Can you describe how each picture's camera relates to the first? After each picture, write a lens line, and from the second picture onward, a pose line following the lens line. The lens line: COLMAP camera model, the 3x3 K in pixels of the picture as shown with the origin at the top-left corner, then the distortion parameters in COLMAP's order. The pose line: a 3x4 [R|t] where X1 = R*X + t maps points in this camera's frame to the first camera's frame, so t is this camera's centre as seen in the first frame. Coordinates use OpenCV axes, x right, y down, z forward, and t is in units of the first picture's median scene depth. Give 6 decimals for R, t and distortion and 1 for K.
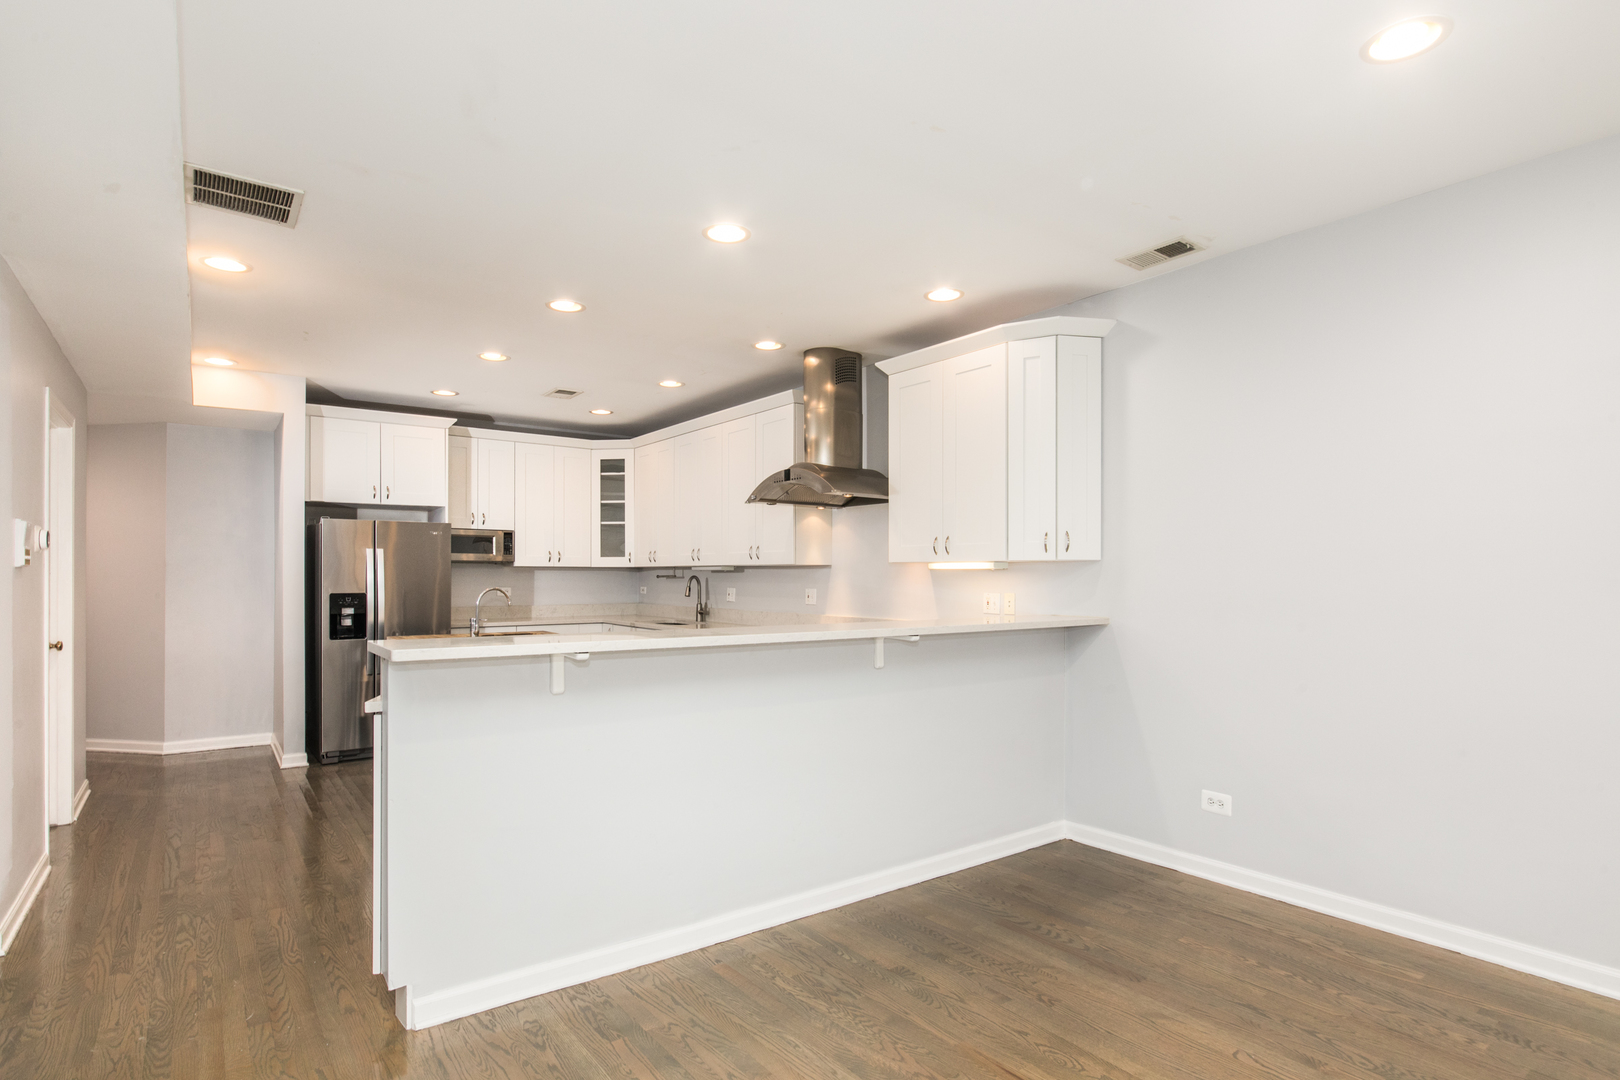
lens RADIAL K [[821.6, 0, 805.5], [0, 821.6, 576.0], [0, 0, 1]] dist [0.000693, -0.000106]
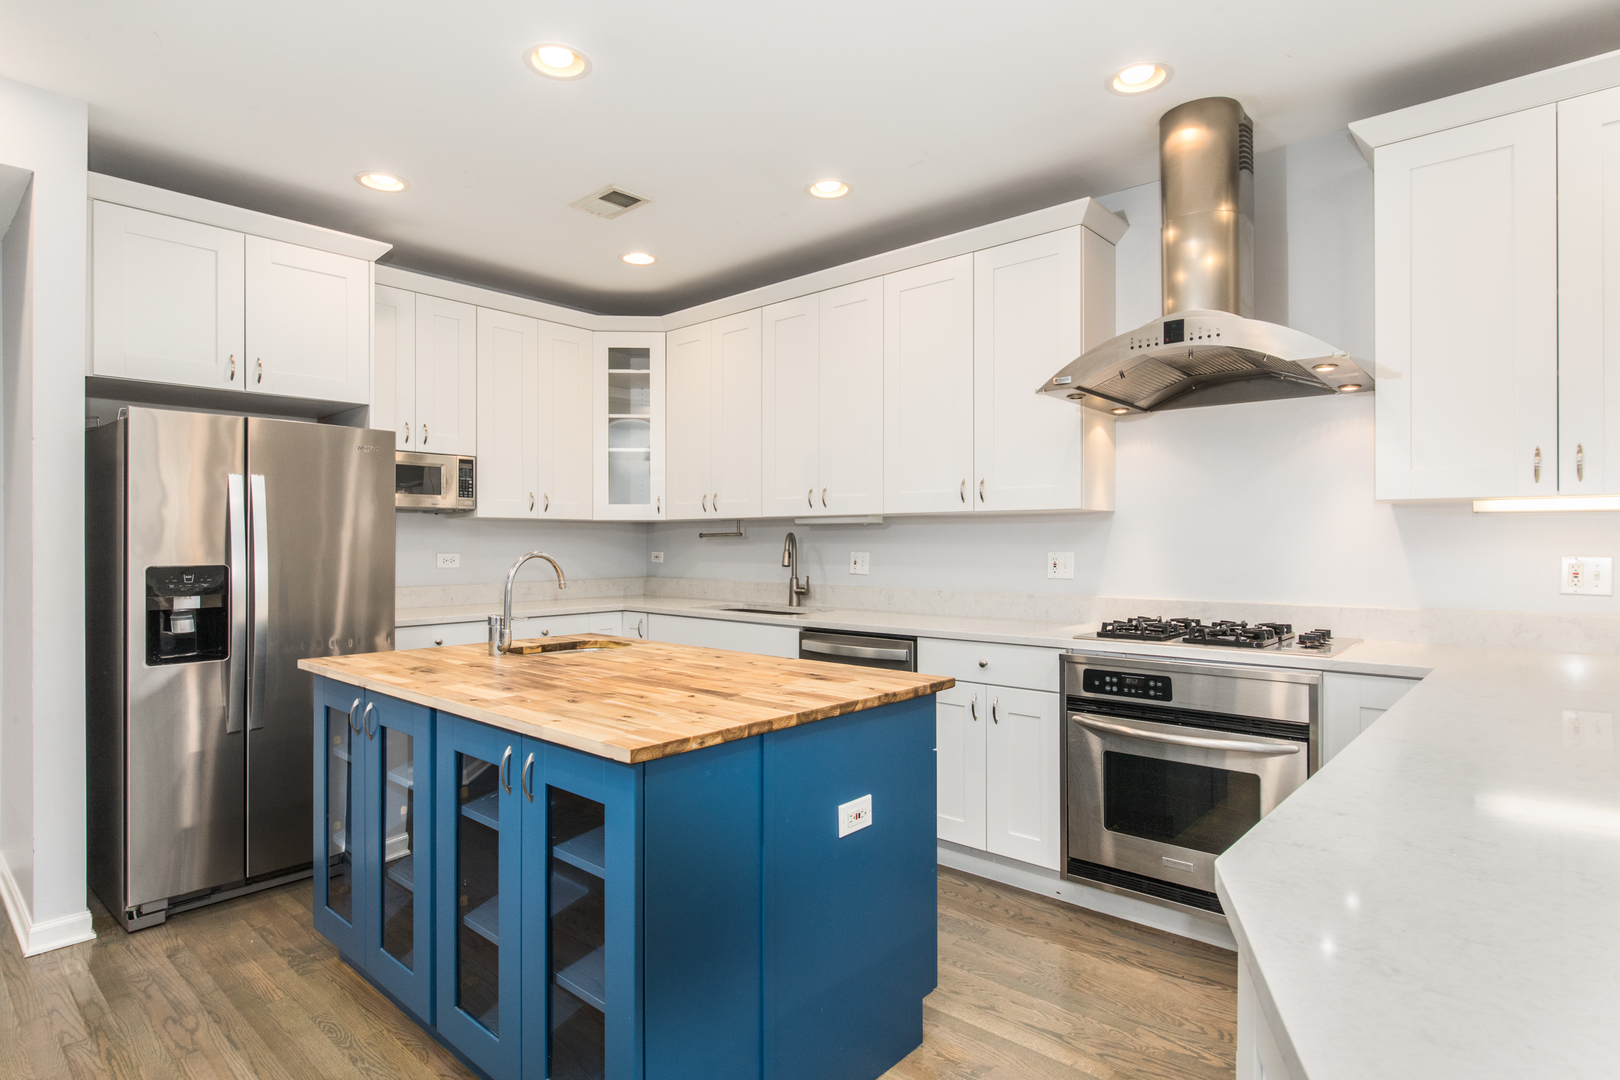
lens RADIAL K [[852.3, 0, 810.0], [0, 852.3, 540.0], [0, 0, 1]] dist [-0.004029, -0.000183]
pose [[0.979276, -0.001644, 0.202523, -0.279609], [0.002350, 0.999992, -0.003245, 0.007803], [-0.202516, 0.003653, 0.979272, 0.409151]]
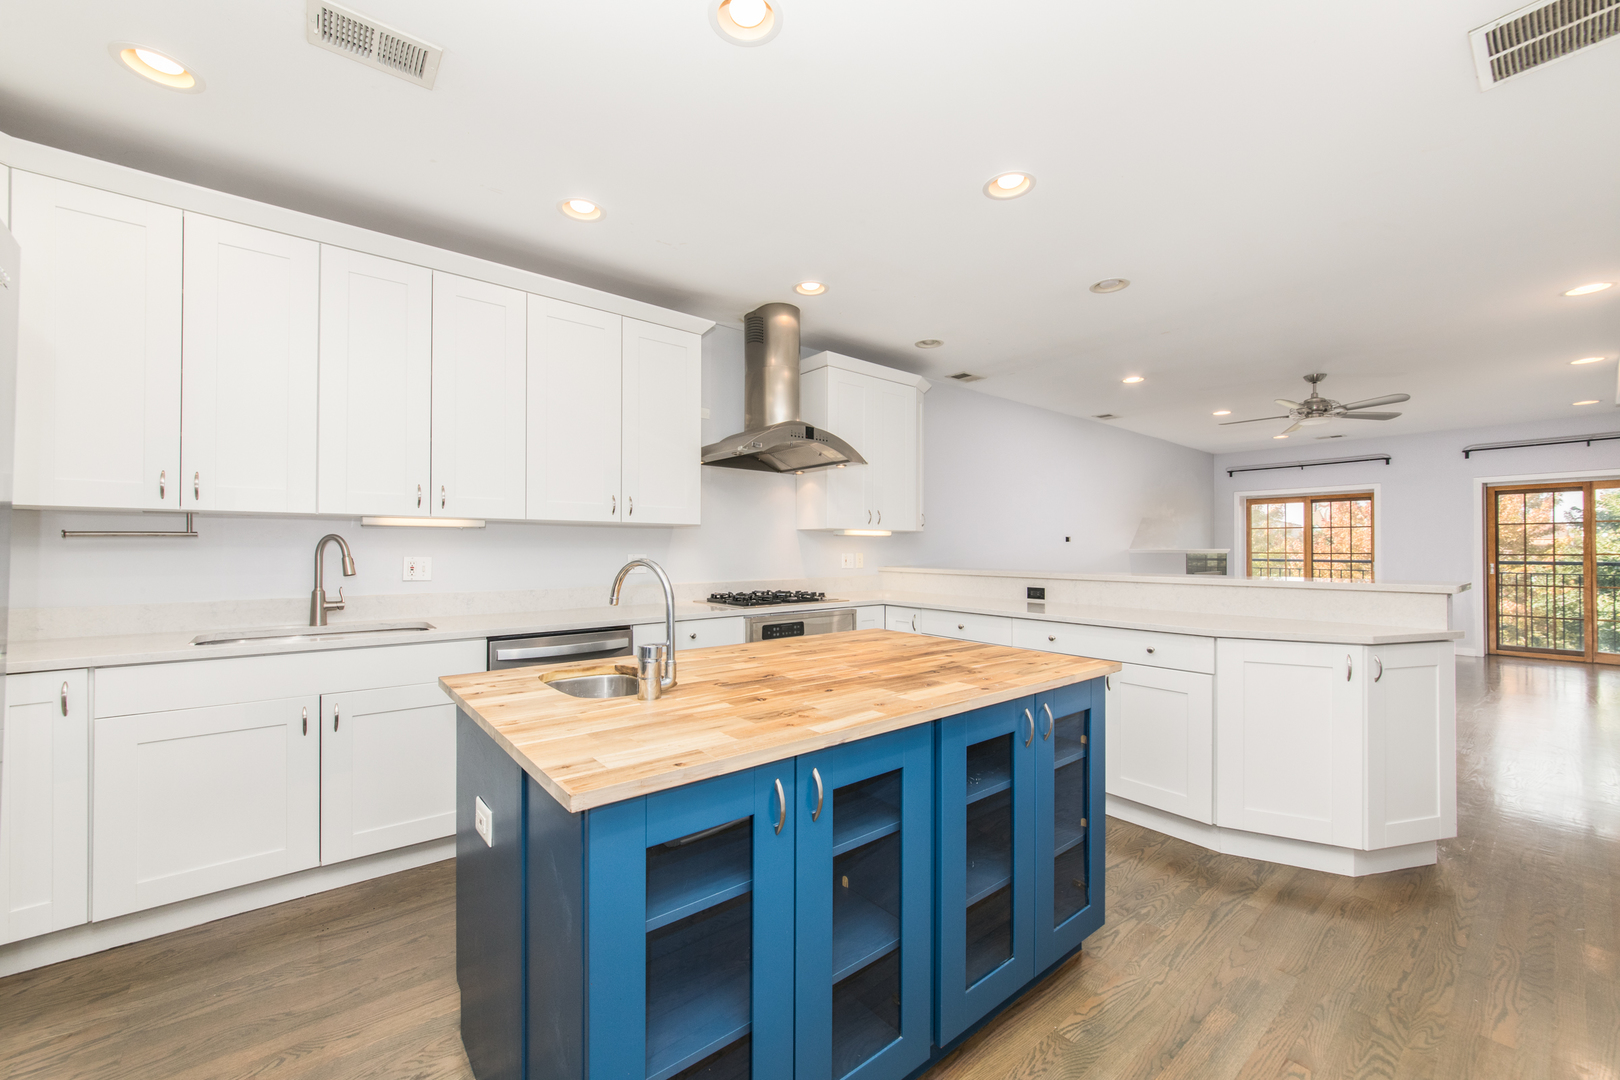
lens RADIAL K [[622.5, 0, 779.5], [0, 622.5, 543.2], [0, 0, 1]] dist [0.000610, 0.000234]
pose [[-0.029281, 0.004255, 0.999562, -0.581120], [-0.004061, 0.999982, -0.004376, 0.006499], [-0.999563, -0.004187, -0.029263, 0.821086]]
